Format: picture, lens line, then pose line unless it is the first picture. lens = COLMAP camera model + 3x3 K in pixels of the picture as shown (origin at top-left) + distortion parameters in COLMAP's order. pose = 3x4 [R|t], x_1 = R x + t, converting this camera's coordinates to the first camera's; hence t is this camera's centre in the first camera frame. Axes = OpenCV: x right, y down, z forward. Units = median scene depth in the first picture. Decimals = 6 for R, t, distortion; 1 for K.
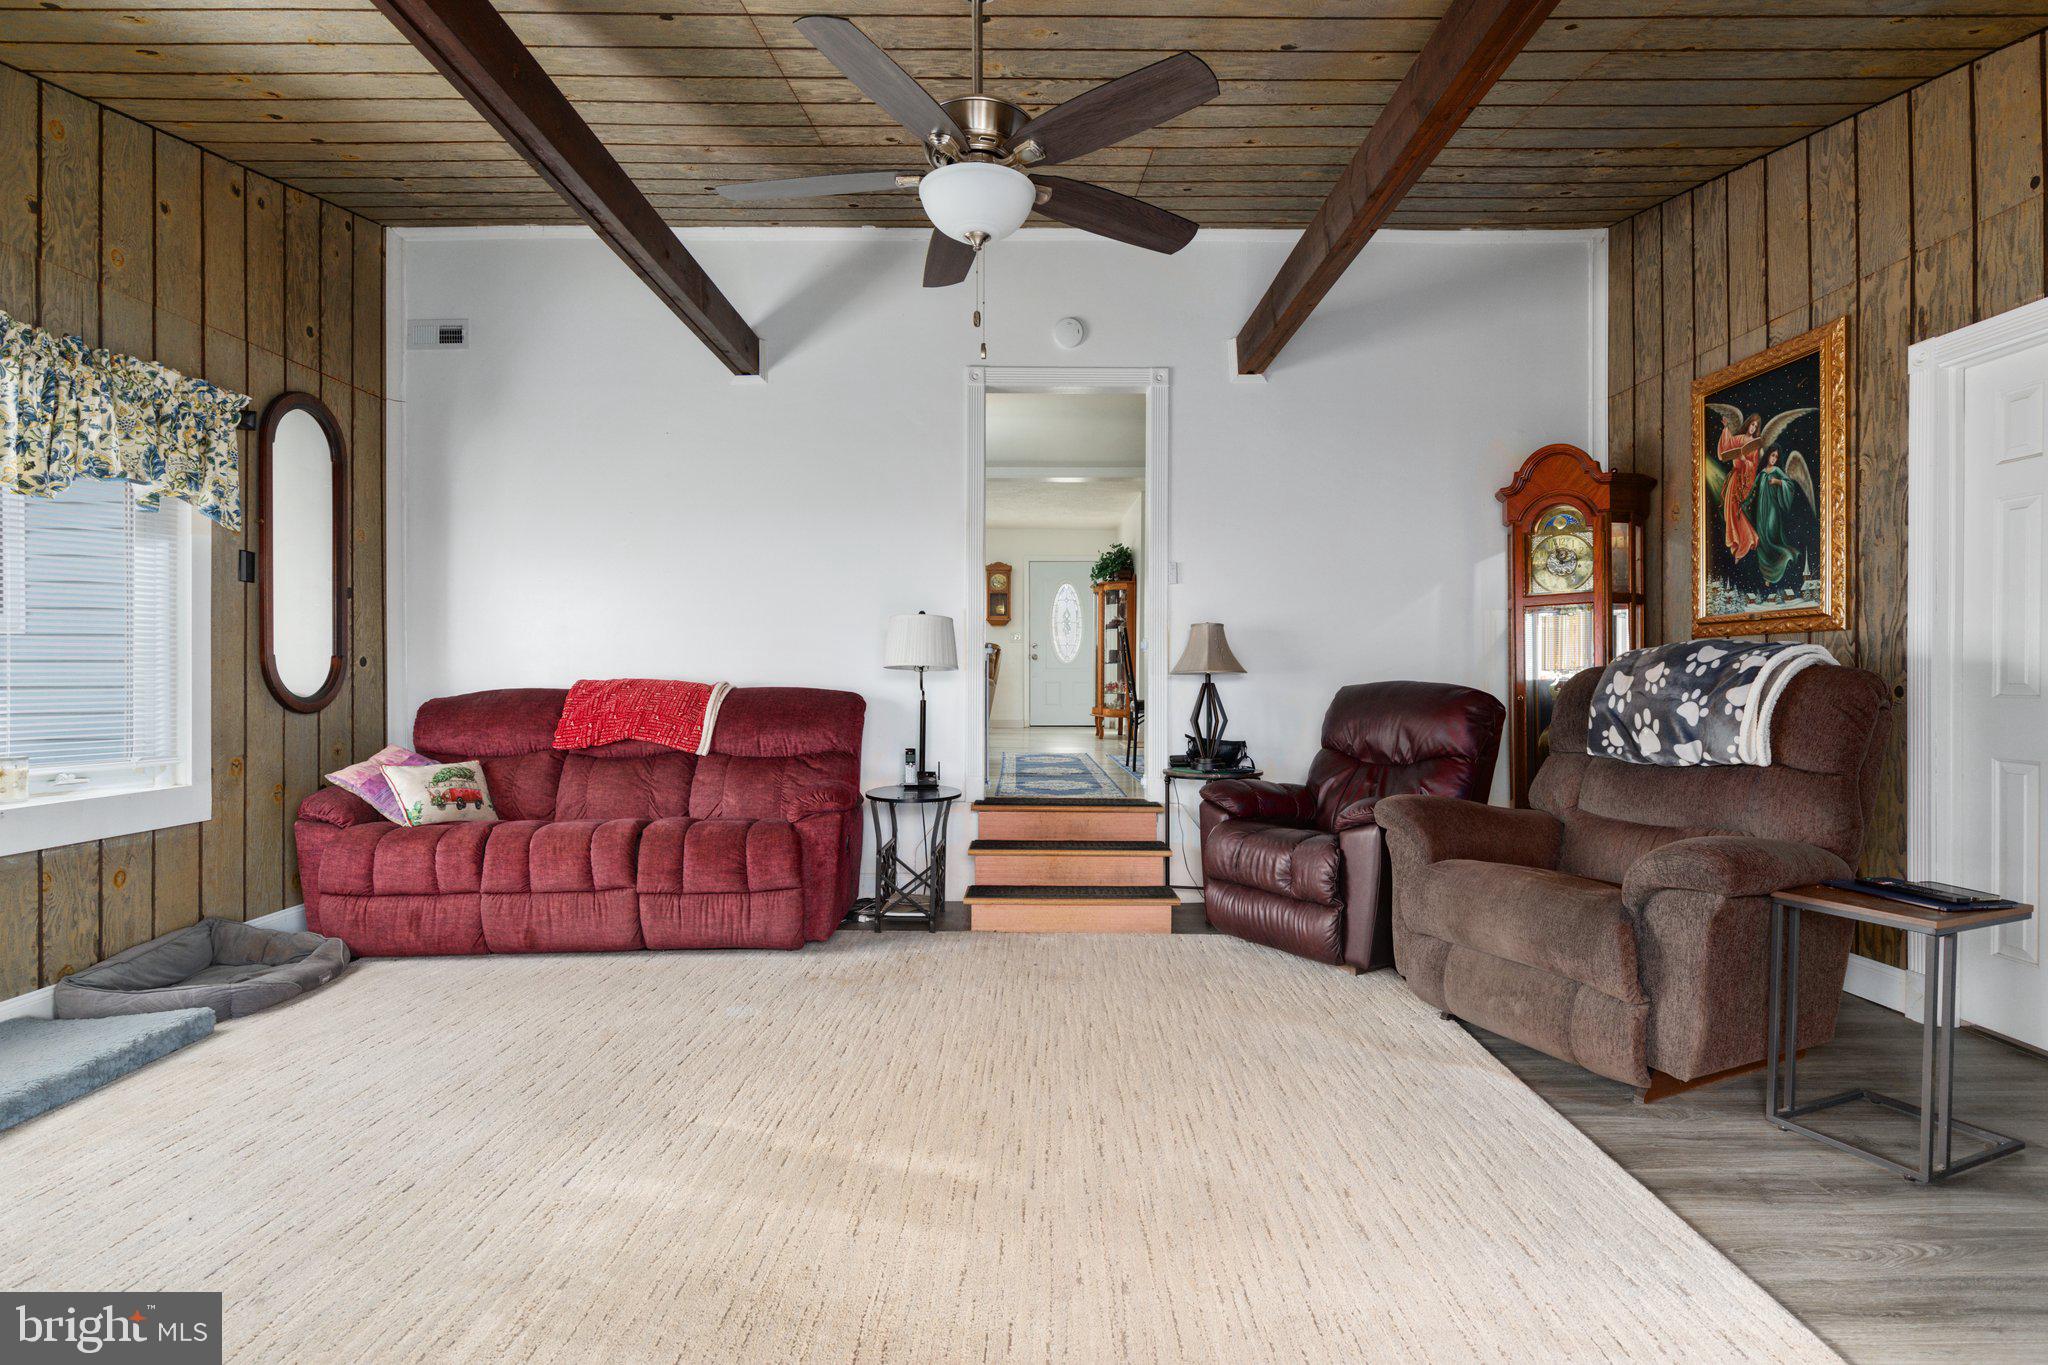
lens RADIAL K [[1006.9, 0, 1027.2], [0, 1006.9, 672.5], [0, 0, 1]] dist [-0.001795, -0.000067]
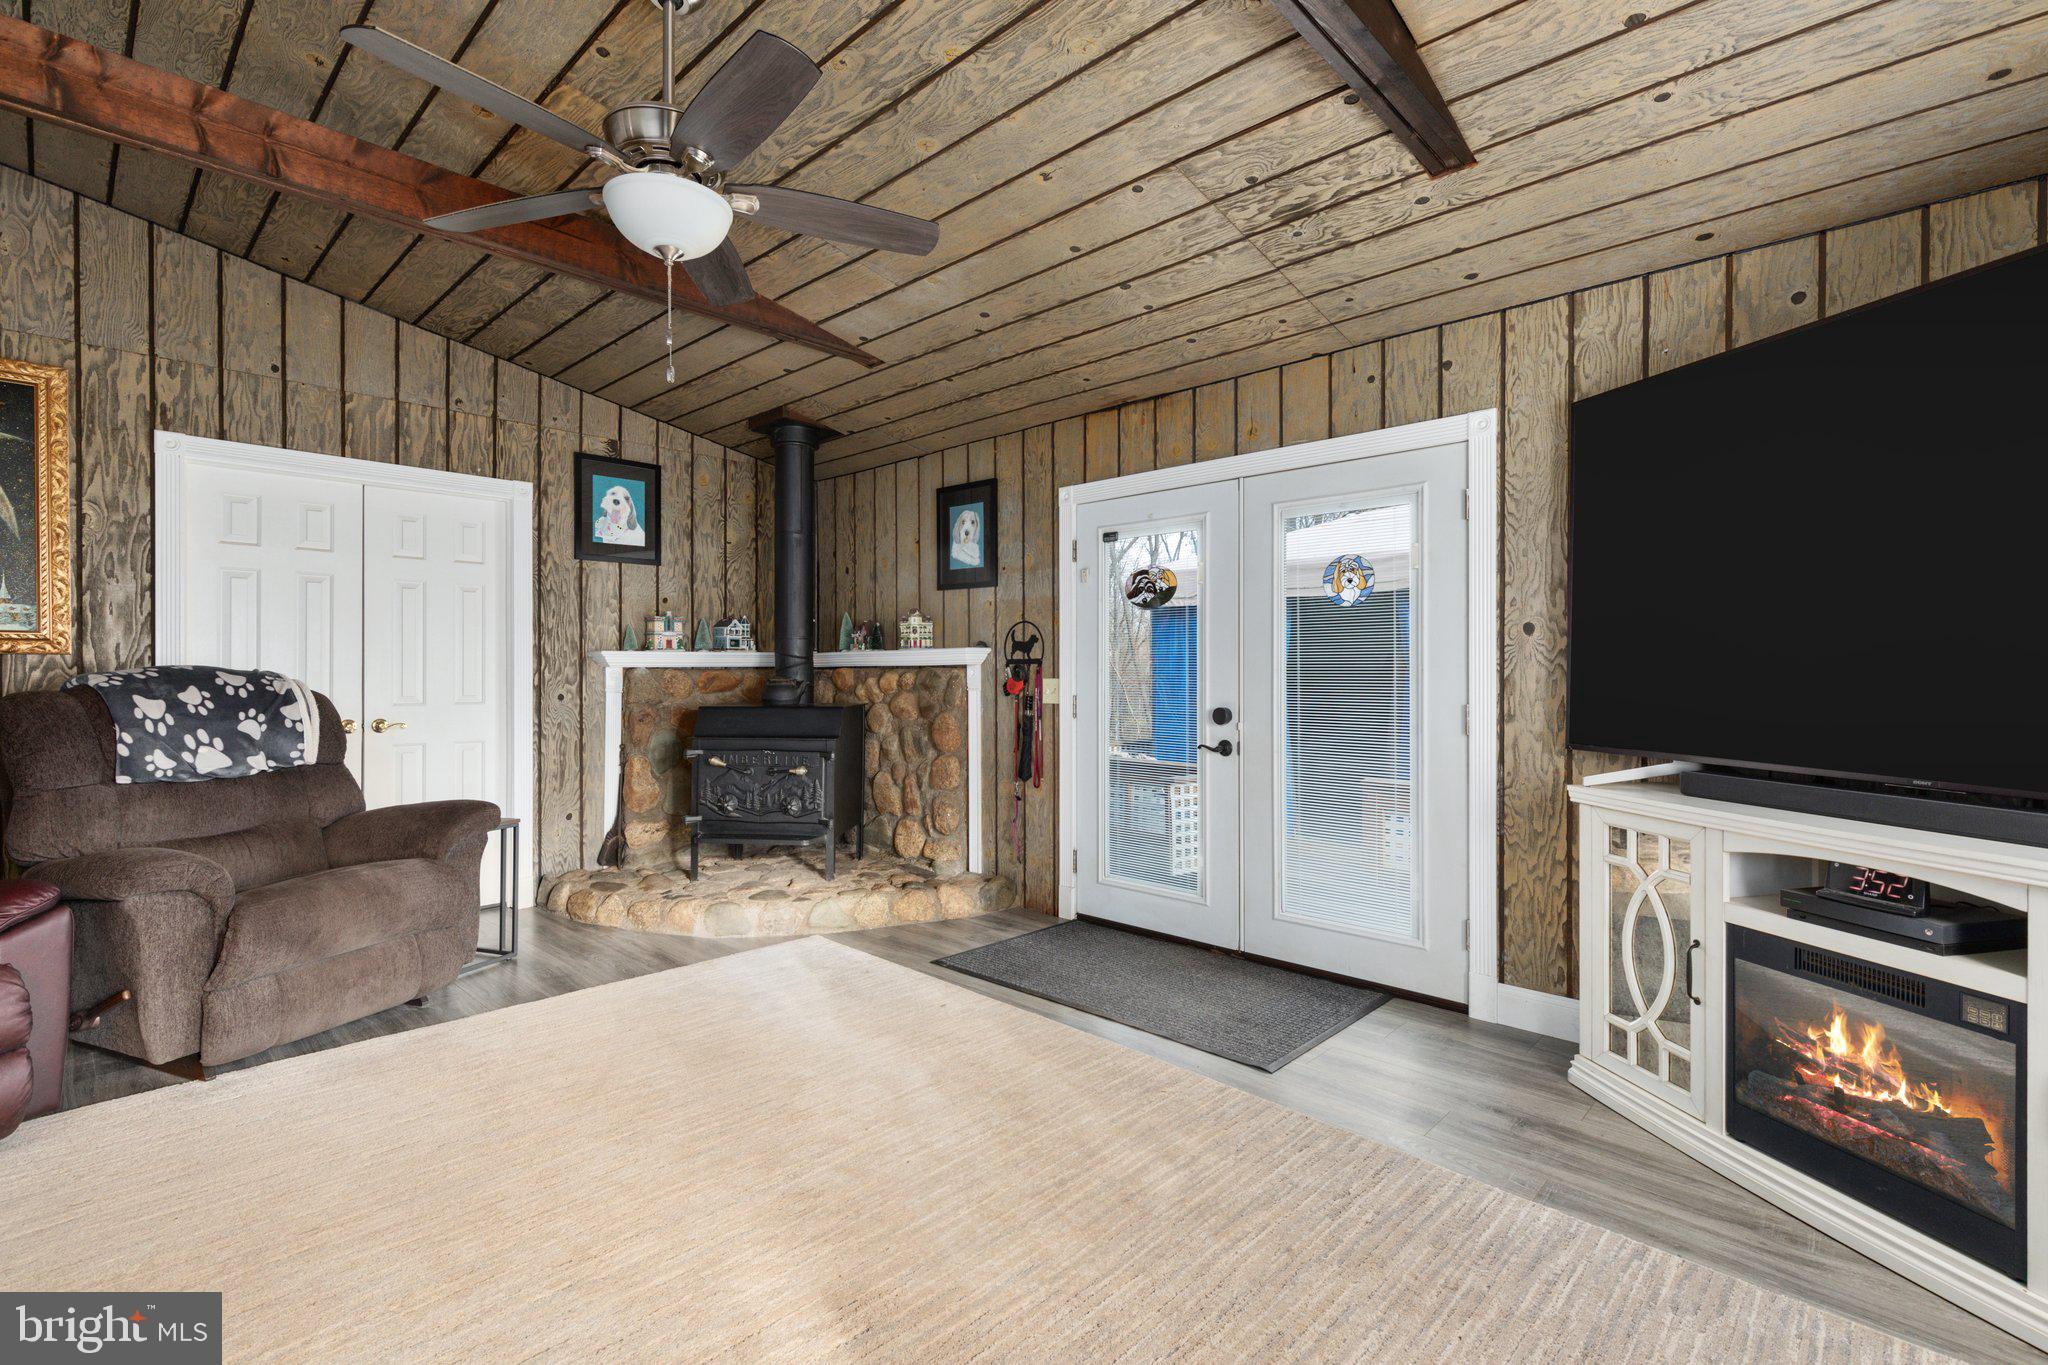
lens RADIAL K [[933.0, 0, 1024.3], [0, 933.0, 677.4], [0, 0, 1]] dist [0.004029, 0.000196]
pose [[-0.726777, -0.002021, 0.686871, -0.710019], [0.000518, 0.999994, 0.003491, -0.022261], [-0.686873, 0.002893, -0.726771, 1.120057]]
